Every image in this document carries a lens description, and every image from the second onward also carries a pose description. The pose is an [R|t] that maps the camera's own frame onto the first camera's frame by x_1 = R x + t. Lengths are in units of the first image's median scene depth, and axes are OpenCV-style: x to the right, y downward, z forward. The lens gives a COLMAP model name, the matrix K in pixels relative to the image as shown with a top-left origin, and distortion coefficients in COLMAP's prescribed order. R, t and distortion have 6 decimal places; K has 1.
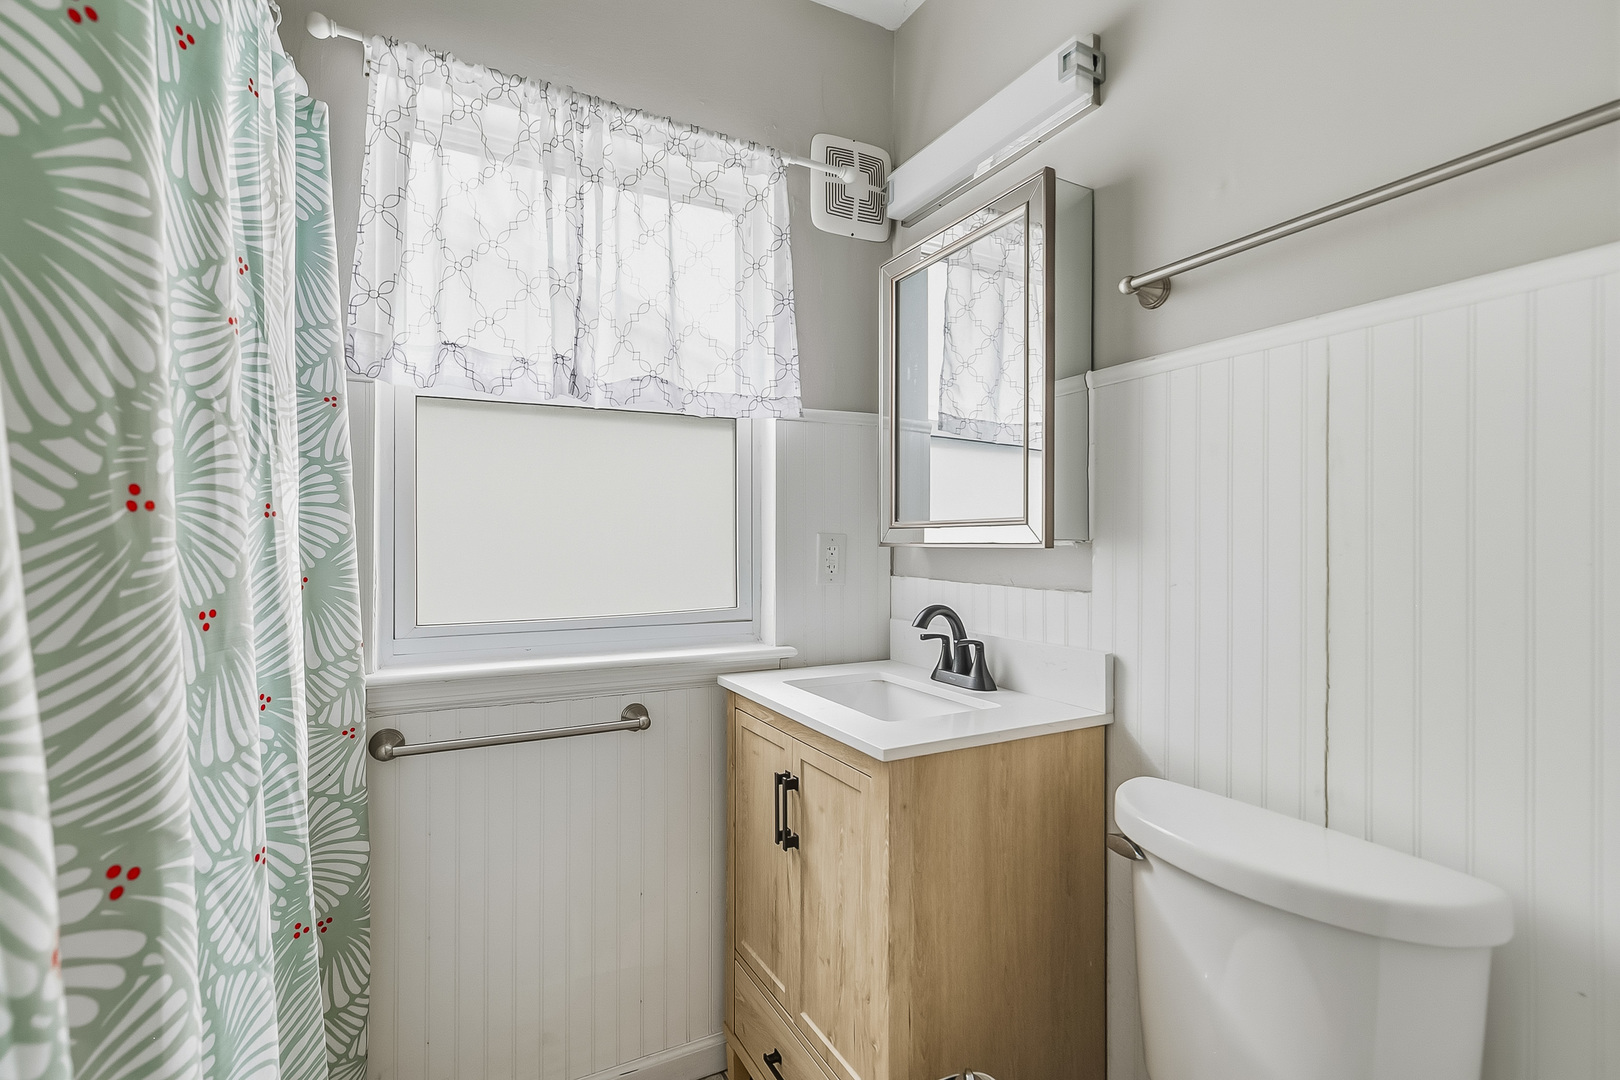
lens RADIAL K [[738.0, 0, 815.5], [0, 738.0, 542.8], [0, 0, 1]] dist [0.008716, -0.002082]
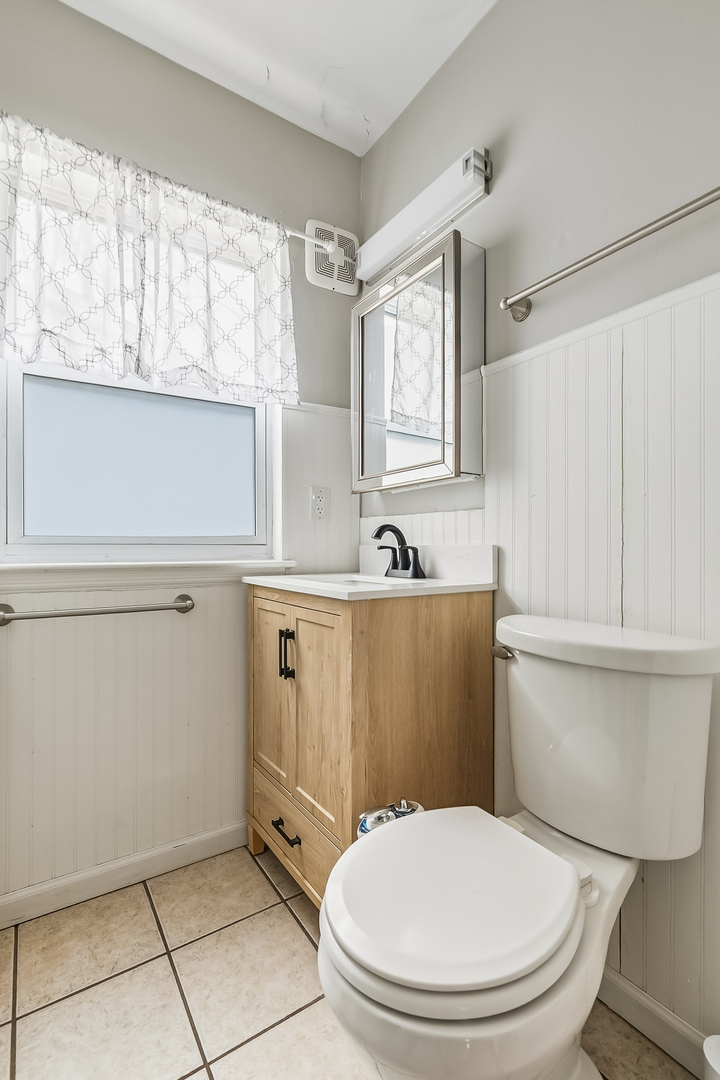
lens RADIAL K [[492.0, 0, 366.8], [0, 492.0, 543.3], [0, 0, 1]] dist [0.008716, -0.002082]
pose [[0.995282, -0.001565, 0.097016, 0.024965], [0.001832, 0.999995, -0.002665, 0.137003], [-0.097011, 0.002830, 0.995279, -0.006936]]
